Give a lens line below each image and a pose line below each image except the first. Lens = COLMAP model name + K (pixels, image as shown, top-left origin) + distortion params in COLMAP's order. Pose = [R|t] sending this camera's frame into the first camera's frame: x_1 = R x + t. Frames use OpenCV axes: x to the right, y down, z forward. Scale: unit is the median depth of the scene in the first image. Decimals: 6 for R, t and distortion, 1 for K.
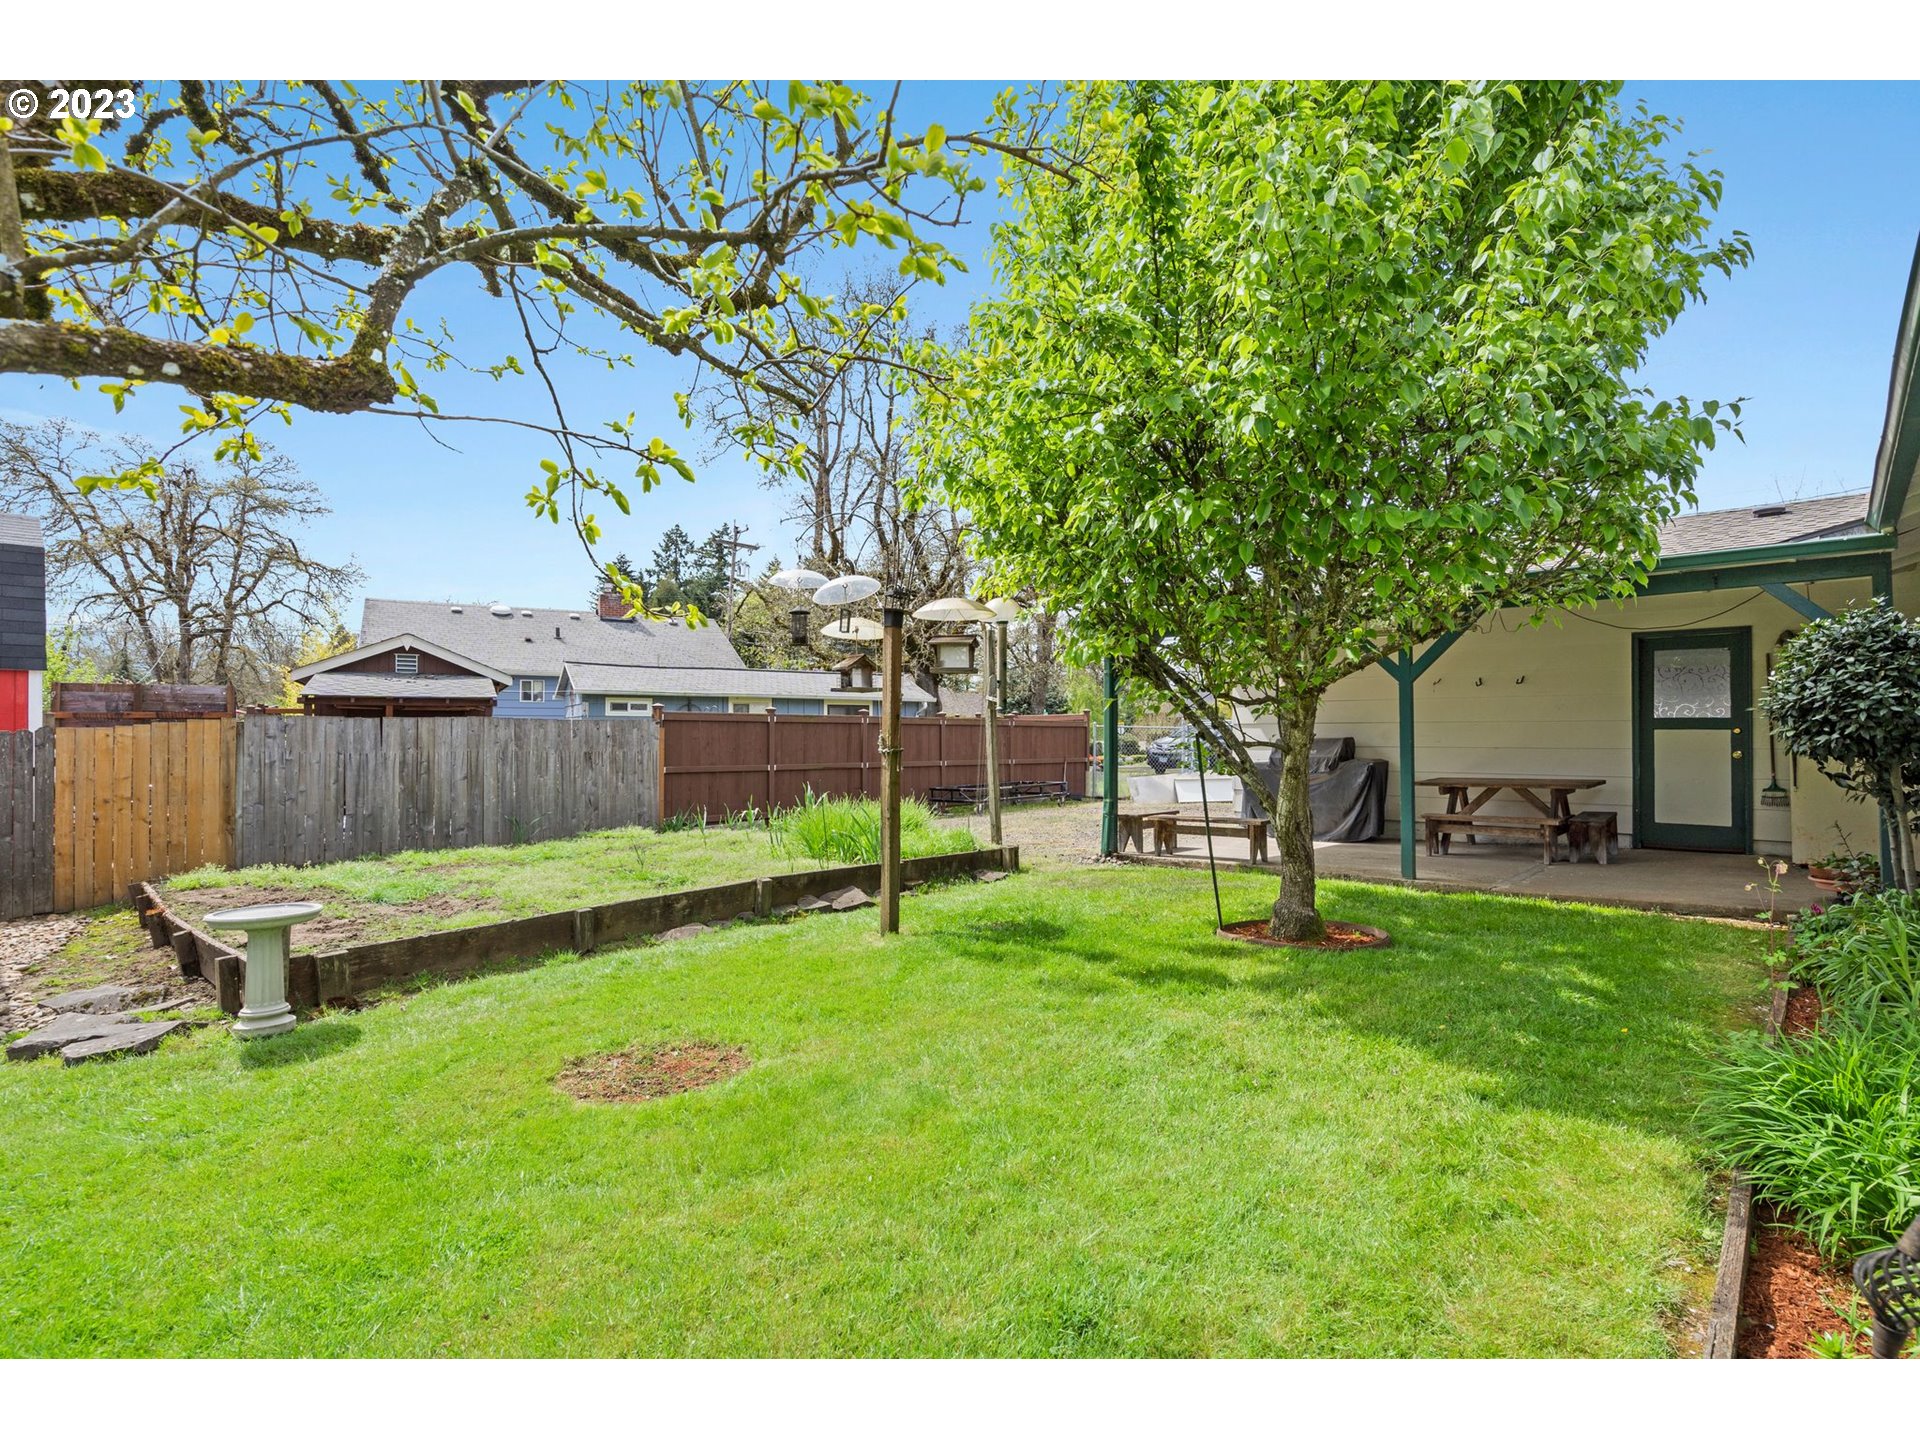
lens RADIAL K [[883.8, 0, 964.4], [0, 883.8, 728.9], [0, 0, 1]] dist [0.000038, 0.000284]
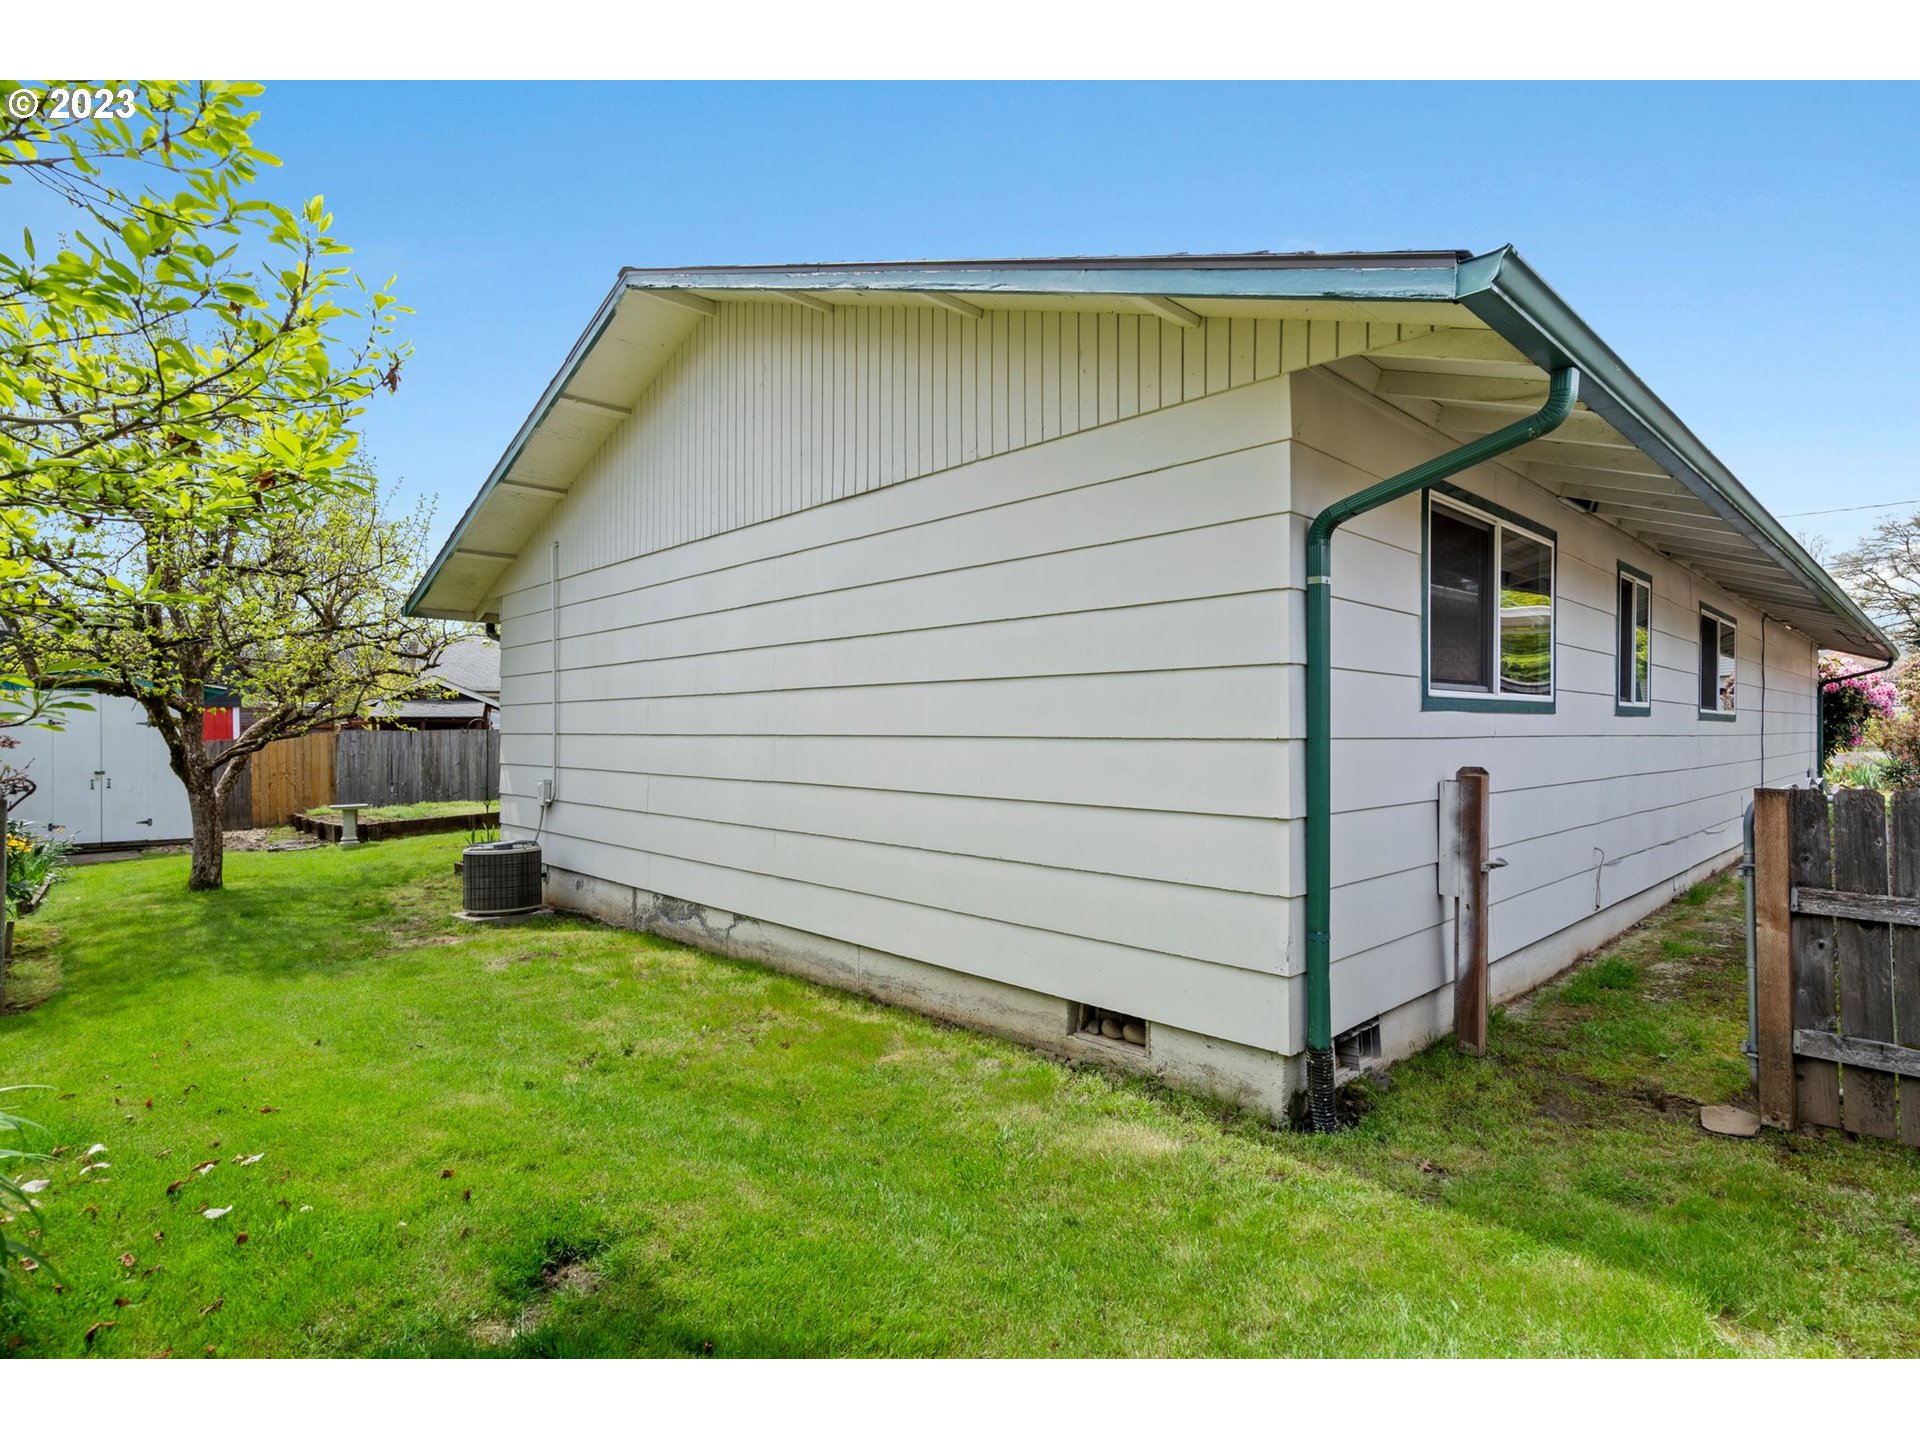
lens RADIAL K [[883.8, 0, 964.4], [0, 883.8, 728.9], [0, 0, 1]] dist [0.000038, 0.000284]
pose [[0.997855, -0.001183, -0.065458, 0.633879], [0.001479, 0.999989, 0.004470, -0.024051], [0.065452, -0.004558, 0.997845, -0.789691]]
